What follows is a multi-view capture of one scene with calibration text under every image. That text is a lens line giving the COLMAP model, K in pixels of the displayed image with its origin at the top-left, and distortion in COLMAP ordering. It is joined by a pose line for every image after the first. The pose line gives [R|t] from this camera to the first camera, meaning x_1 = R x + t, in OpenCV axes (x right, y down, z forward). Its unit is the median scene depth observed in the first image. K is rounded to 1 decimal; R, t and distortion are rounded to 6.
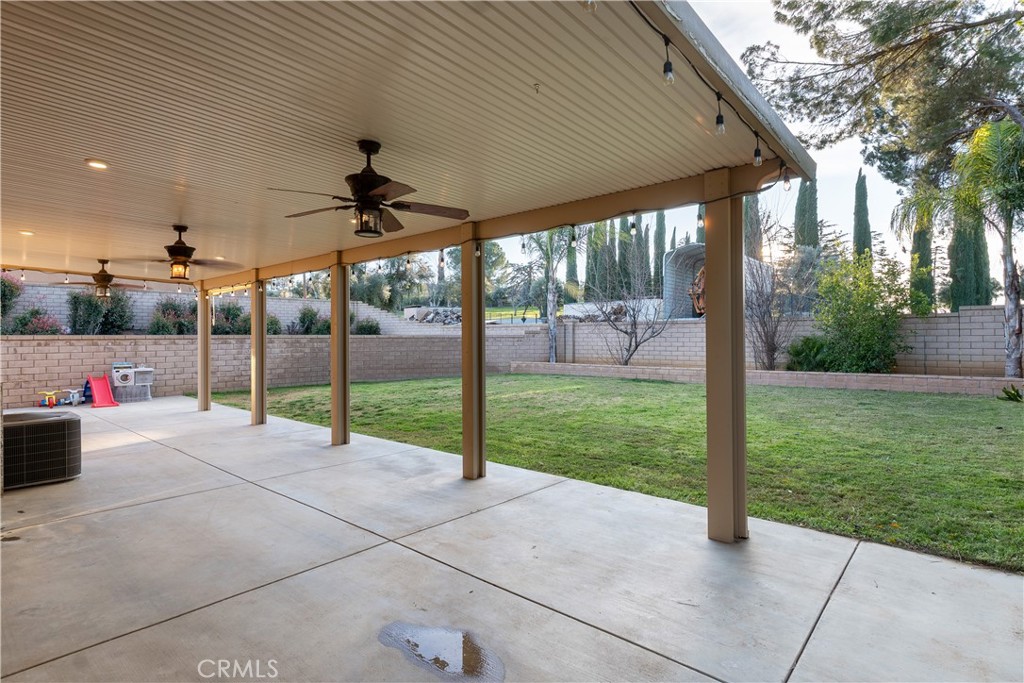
lens RADIAL K [[525.4, 0, 513.1], [0, 525.4, 338.9], [0, 0, 1]] dist [0.006091, -0.000913]
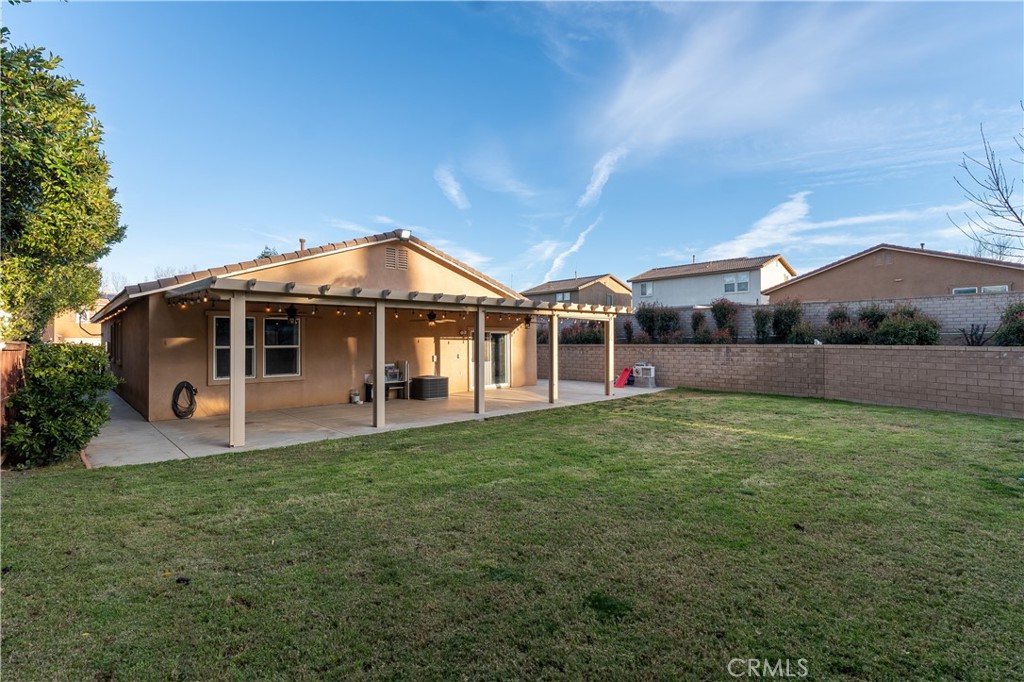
lens RADIAL K [[477.8, 0, 511.8], [0, 477.8, 340.1], [0, 0, 1]] dist [0.000341, 0.000057]
pose [[-0.107443, 0.004118, -0.994203, 1.036497], [0.003409, 0.999987, 0.003773, -0.039306], [0.994205, -0.002984, -0.107456, 1.075862]]
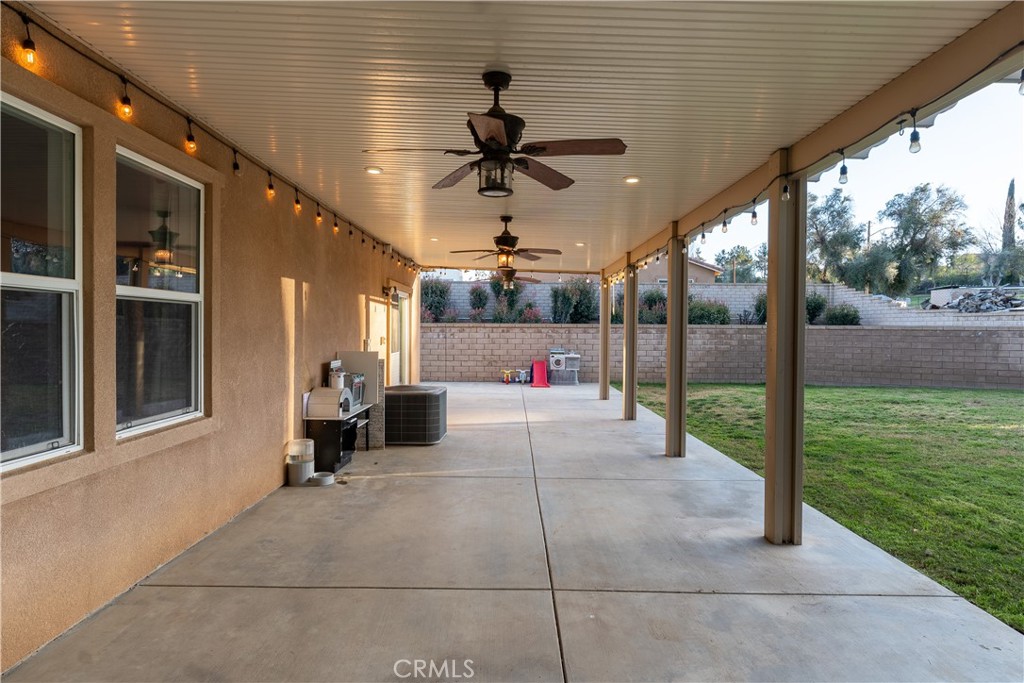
lens RADIAL K [[579.6, 0, 509.8], [0, 579.6, 341.1], [0, 0, 1]] dist [0.003506, 0.001730]
pose [[0.656426, 0.026823, -0.753913, 0.155510], [-0.012597, 0.999618, 0.024597, 0.000421], [0.754285, -0.006649, 0.656514, 0.174658]]
